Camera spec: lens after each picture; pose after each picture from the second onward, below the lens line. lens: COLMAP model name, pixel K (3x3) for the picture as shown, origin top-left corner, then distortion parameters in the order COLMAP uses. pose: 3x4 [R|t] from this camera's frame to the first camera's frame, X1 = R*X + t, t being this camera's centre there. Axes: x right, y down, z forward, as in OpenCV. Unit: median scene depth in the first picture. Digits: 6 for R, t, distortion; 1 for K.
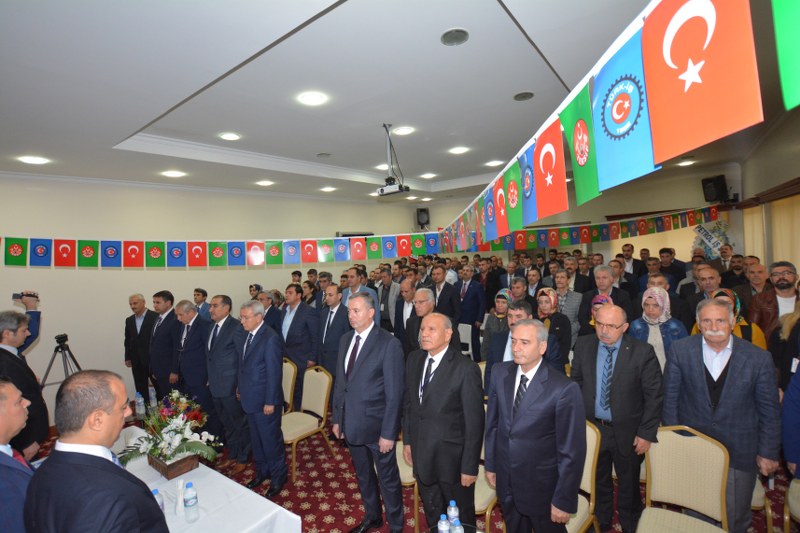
lens RADIAL K [[381.1, 0, 396.9], [0, 381.1, 267.5], [0, 0, 1]] dist [-0.025590, 0.002520]
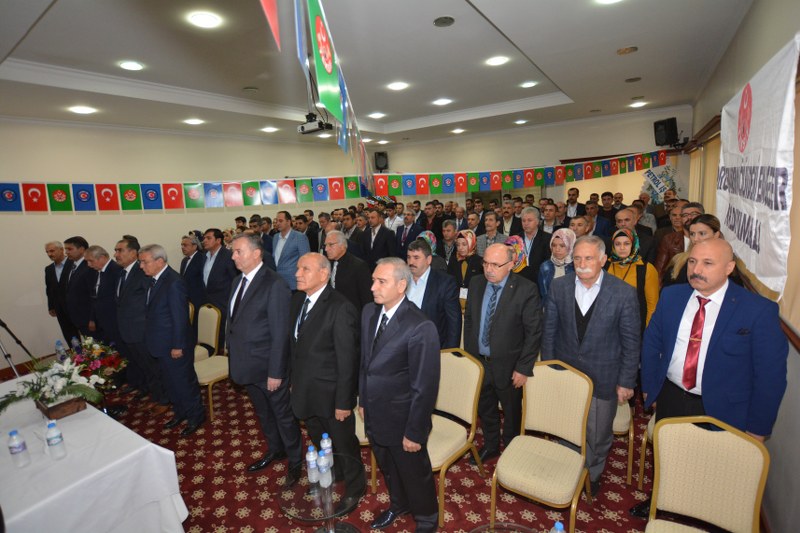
lens RADIAL K [[381.1, 0, 397.1], [0, 381.1, 267.6], [0, 0, 1]] dist [-0.025590, 0.002520]
pose [[0.998699, -0.009940, 0.050008, 0.159654], [0.003140, 0.990941, 0.134261, 0.016377], [-0.050889, -0.133929, 0.989683, 0.013640]]
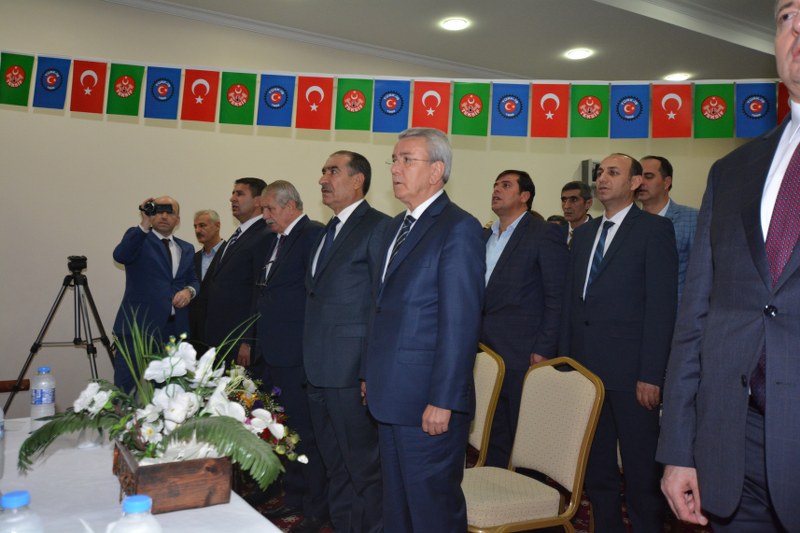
lens RADIAL K [[644.0, 0, 386.7], [0, 644.0, 267.6], [0, 0, 1]] dist [0.024956, 0.001017]
pose [[0.919601, 0.064528, -0.387517, -0.127473], [-0.087576, 0.995268, -0.042095, 0.214932], [0.382967, 0.072648, 0.920901, 0.332119]]
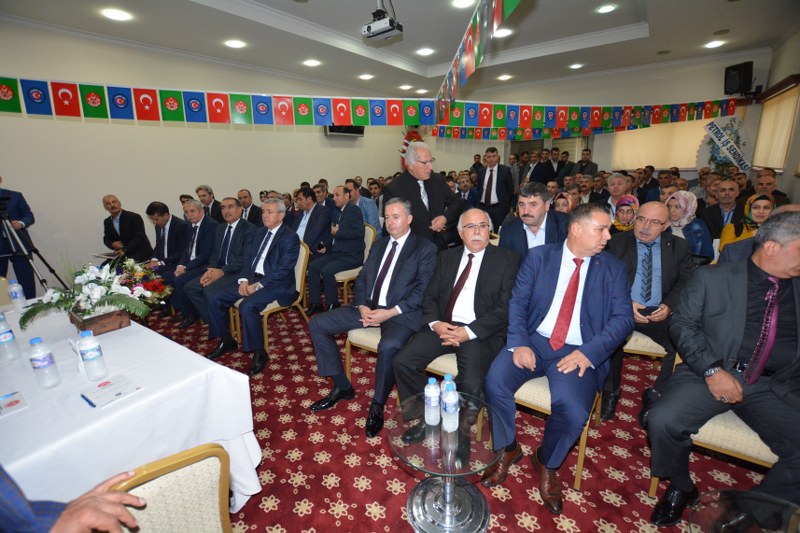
lens RADIAL K [[355.5, 0, 397.6], [0, 355.5, 267.1], [0, 0, 1]] dist [-0.030129, 0.003873]
pose [[0.999433, 0.022170, 0.025334, 0.015233], [-0.027126, 0.976011, 0.216023, 0.144792], [-0.019938, -0.216588, 0.976060, 0.177149]]
